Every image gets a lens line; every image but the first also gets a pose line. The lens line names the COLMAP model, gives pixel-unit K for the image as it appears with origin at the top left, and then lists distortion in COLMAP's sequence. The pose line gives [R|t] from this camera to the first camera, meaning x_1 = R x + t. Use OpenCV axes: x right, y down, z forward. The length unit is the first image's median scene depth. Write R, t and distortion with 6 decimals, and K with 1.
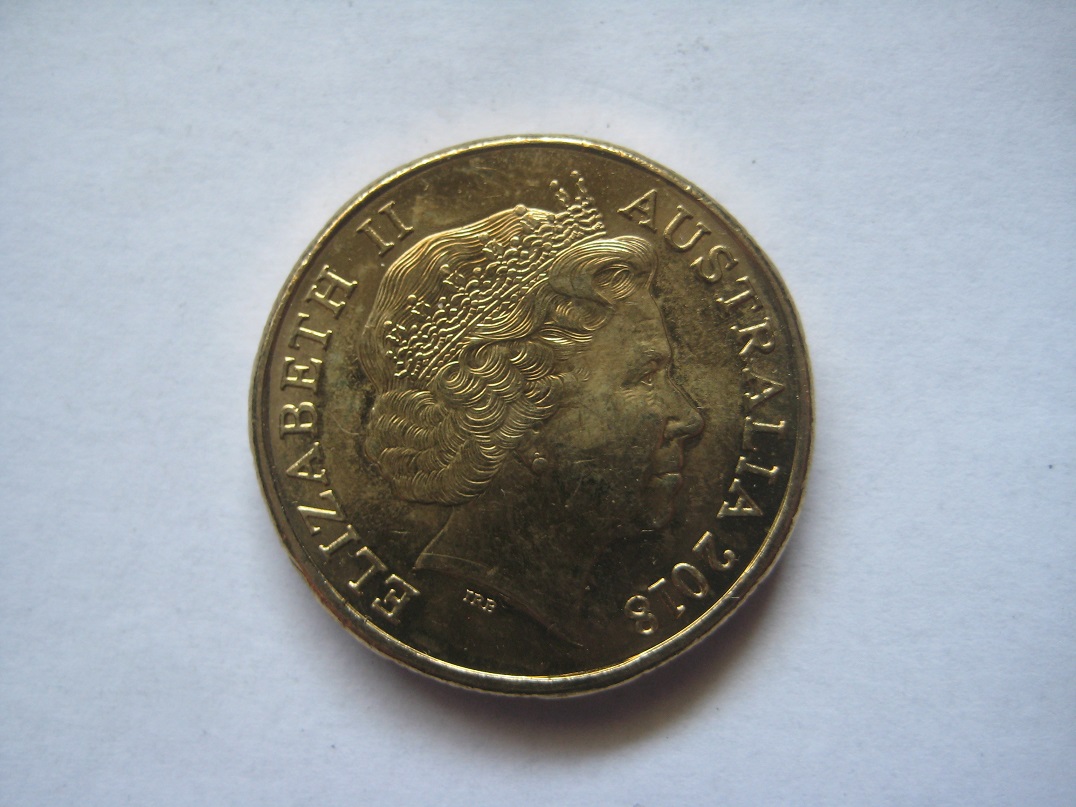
lens RADIAL K [[1165.8, 0, 534.9], [0, 1165.8, 401.7], [0, 0, 1]] dist [-0.069469, 0.000000]
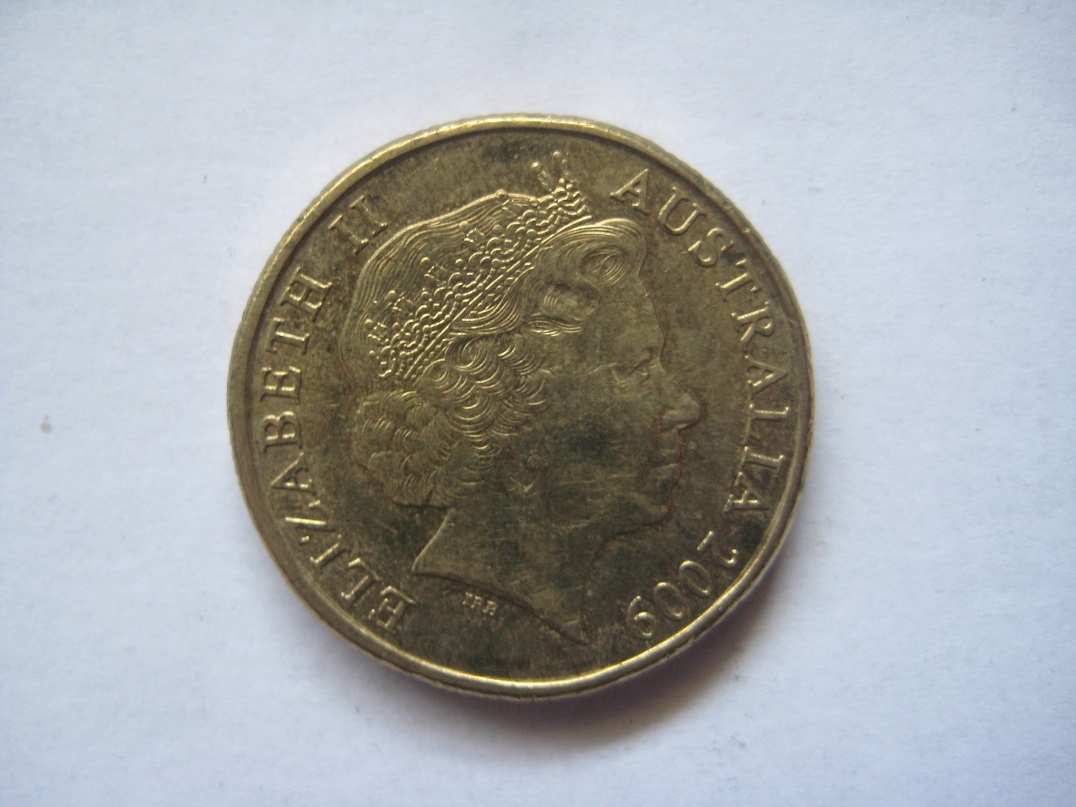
lens RADIAL K [[1208.3, 0, 562.3], [0, 1208.3, 369.8], [0, 0, 1]] dist [-0.067200, 0.000000]
pose [[0.998220, -0.049661, 0.033018, -0.014469], [0.046145, 0.993933, 0.099837, -0.716913], [-0.037775, -0.098135, 0.994456, 0.069934]]
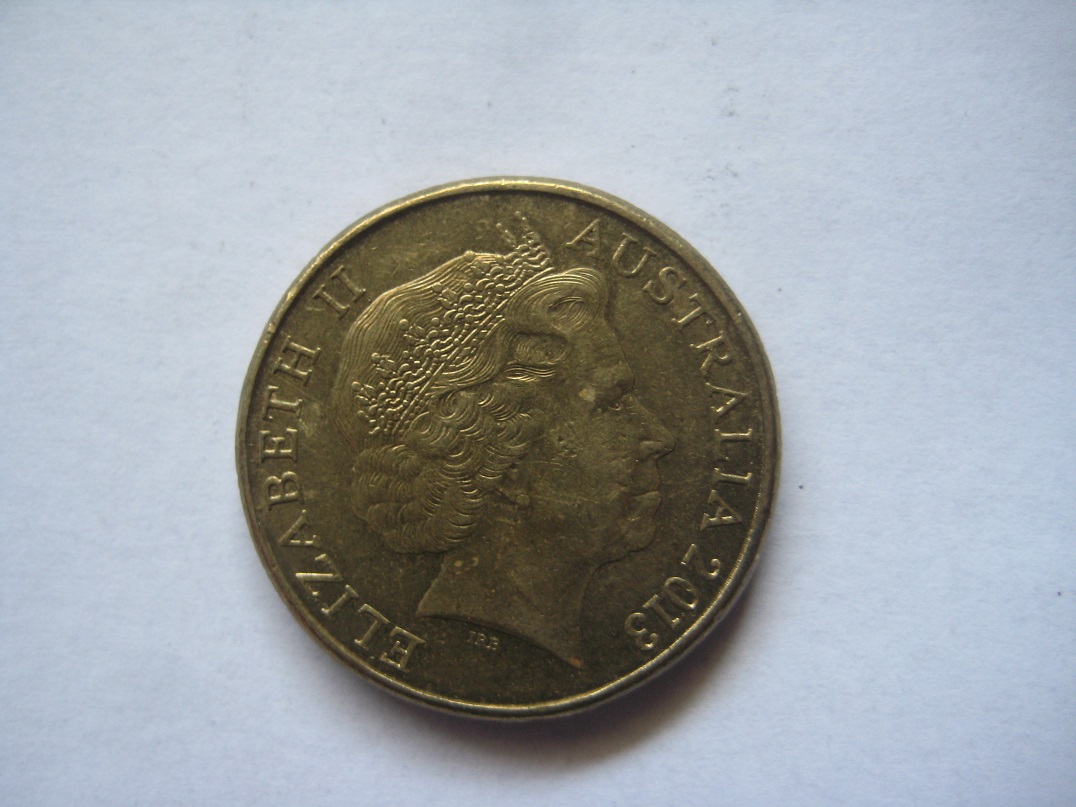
lens RADIAL K [[1165.8, 0, 530.8], [0, 1165.8, 402.8], [0, 0, 1]] dist [-0.069469, 0.000000]
pose [[0.999715, 0.013705, 0.019536, -0.048637], [-0.014216, 0.999554, 0.026273, -0.130382], [-0.019167, -0.026543, 0.999464, -0.020488]]
